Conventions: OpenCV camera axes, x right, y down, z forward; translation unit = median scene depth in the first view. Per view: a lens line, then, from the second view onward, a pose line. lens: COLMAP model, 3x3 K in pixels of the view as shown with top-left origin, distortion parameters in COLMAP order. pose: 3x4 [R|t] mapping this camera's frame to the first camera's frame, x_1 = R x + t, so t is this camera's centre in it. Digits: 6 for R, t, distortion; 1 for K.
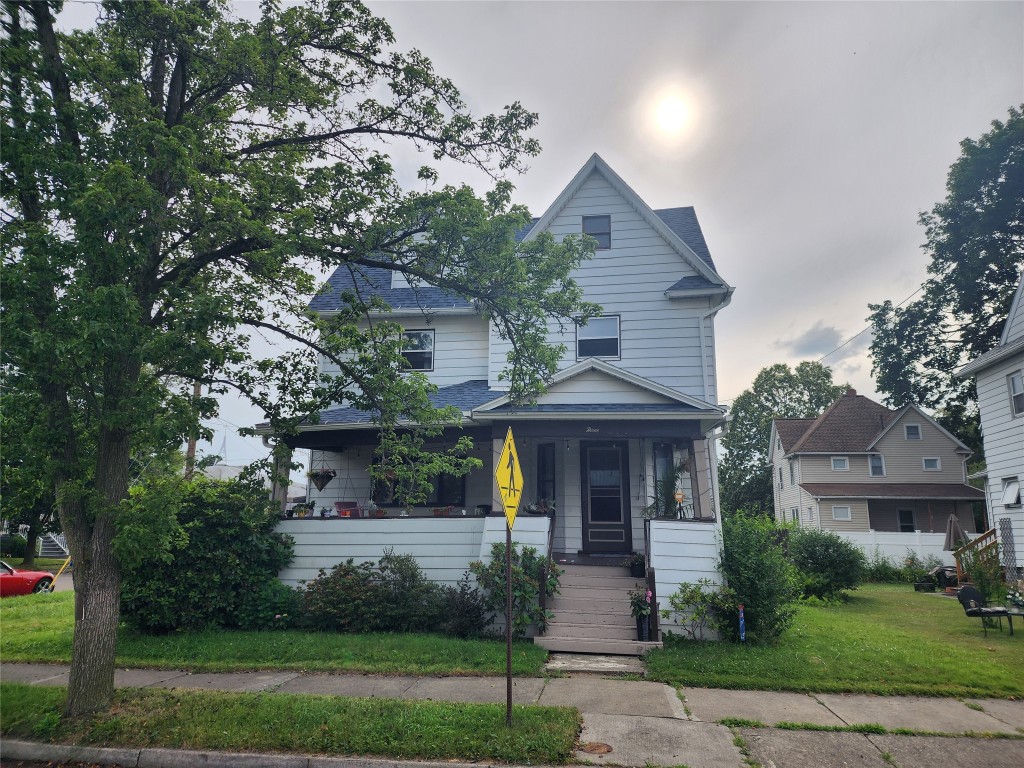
lens RADIAL K [[676.9, 0, 512.3], [0, 676.9, 396.9], [0, 0, 1]] dist [0.086882, -0.030979]
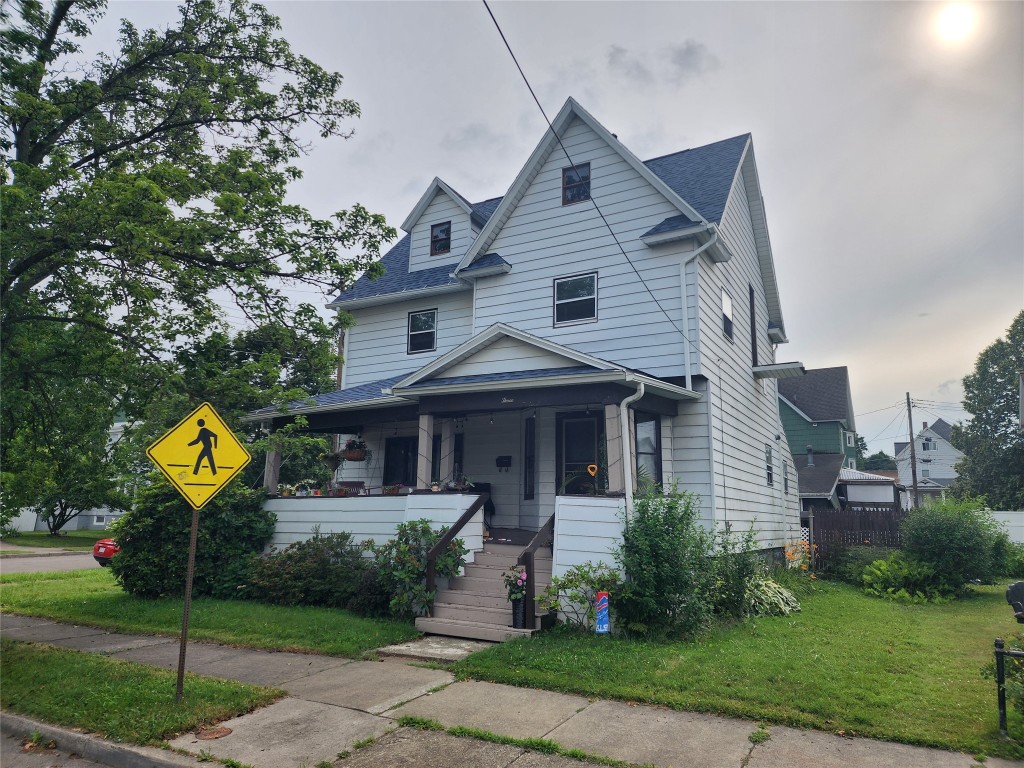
lens RADIAL K [[677.5, 0, 515.4], [0, 677.5, 389.7], [0, 0, 1]] dist [0.140790, -0.175629]
pose [[0.934993, -0.061184, -0.349349, 0.436861], [0.067356, 0.997714, 0.005535, 0.028824], [0.348212, -0.028706, 0.936976, 0.126034]]
